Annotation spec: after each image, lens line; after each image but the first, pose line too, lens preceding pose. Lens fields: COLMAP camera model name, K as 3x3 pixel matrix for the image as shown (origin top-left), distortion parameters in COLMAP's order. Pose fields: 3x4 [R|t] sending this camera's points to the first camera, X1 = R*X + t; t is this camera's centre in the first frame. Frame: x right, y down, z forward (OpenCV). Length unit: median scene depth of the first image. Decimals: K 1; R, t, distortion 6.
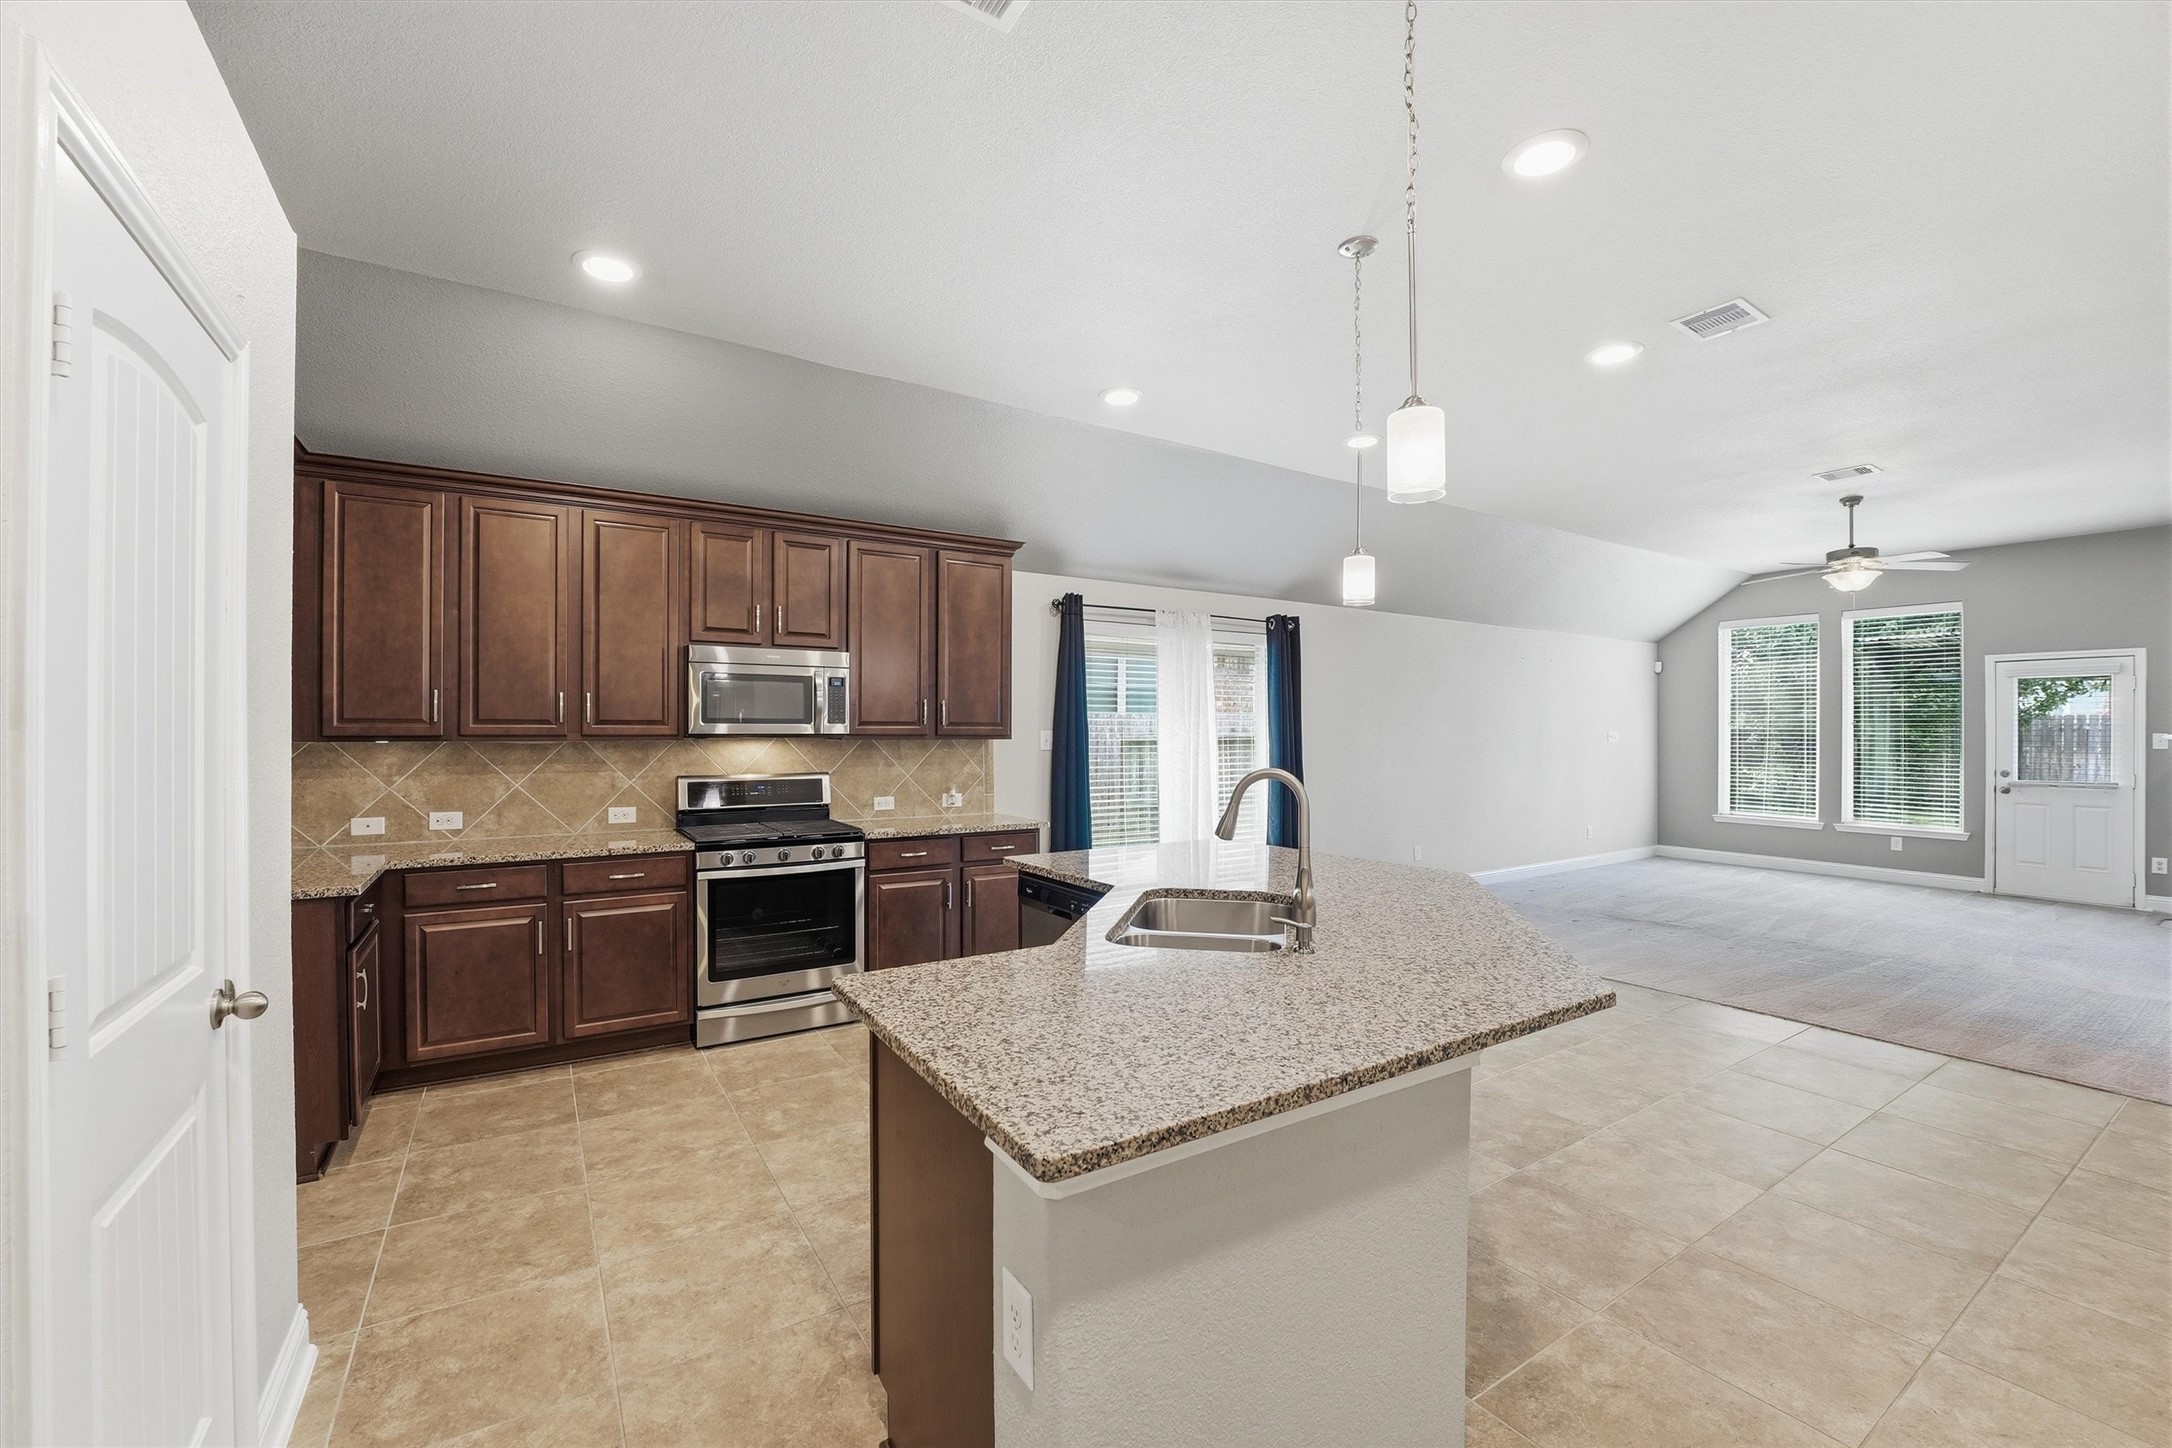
lens RADIAL K [[874.7, 0, 1082.0], [0, 874.7, 732.7], [0, 0, 1]] dist [-0.050160, 0.010985]
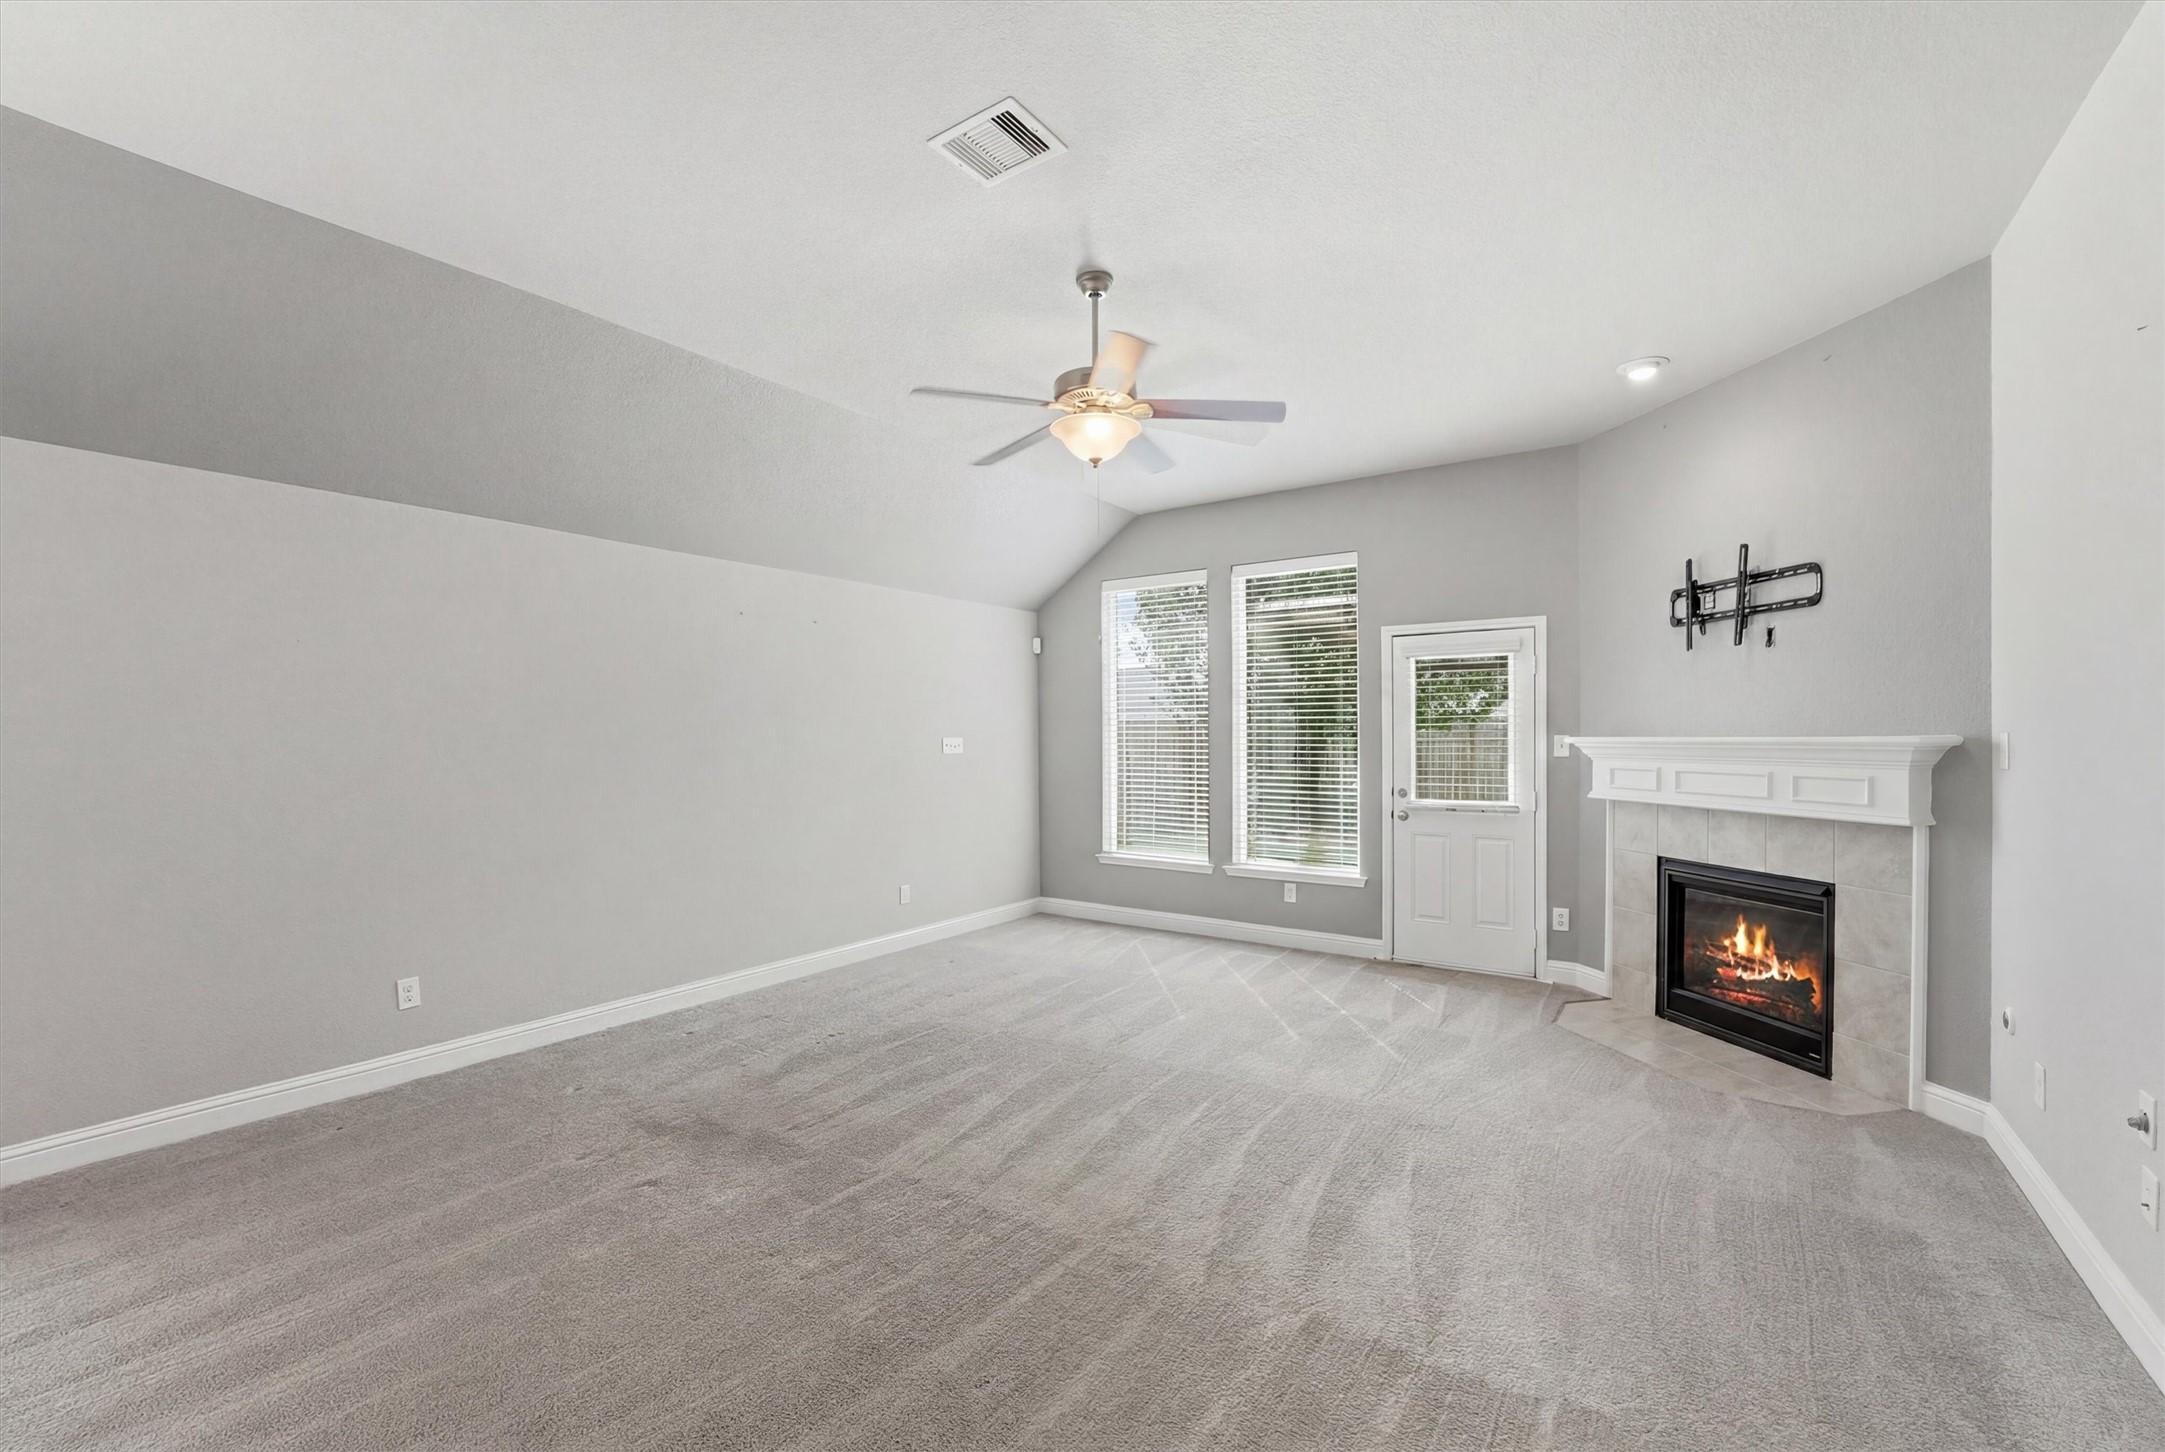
lens RADIAL K [[913.9, 0, 1078.6], [0, 913.9, 753.1], [0, 0, 1]] dist [-0.000844, 0.000067]
pose [[0.918897, -0.013548, 0.394265, 0.741940], [0.008206, 0.999850, 0.015233, 0.000995], [-0.394412, -0.010762, 0.918871, 0.534958]]
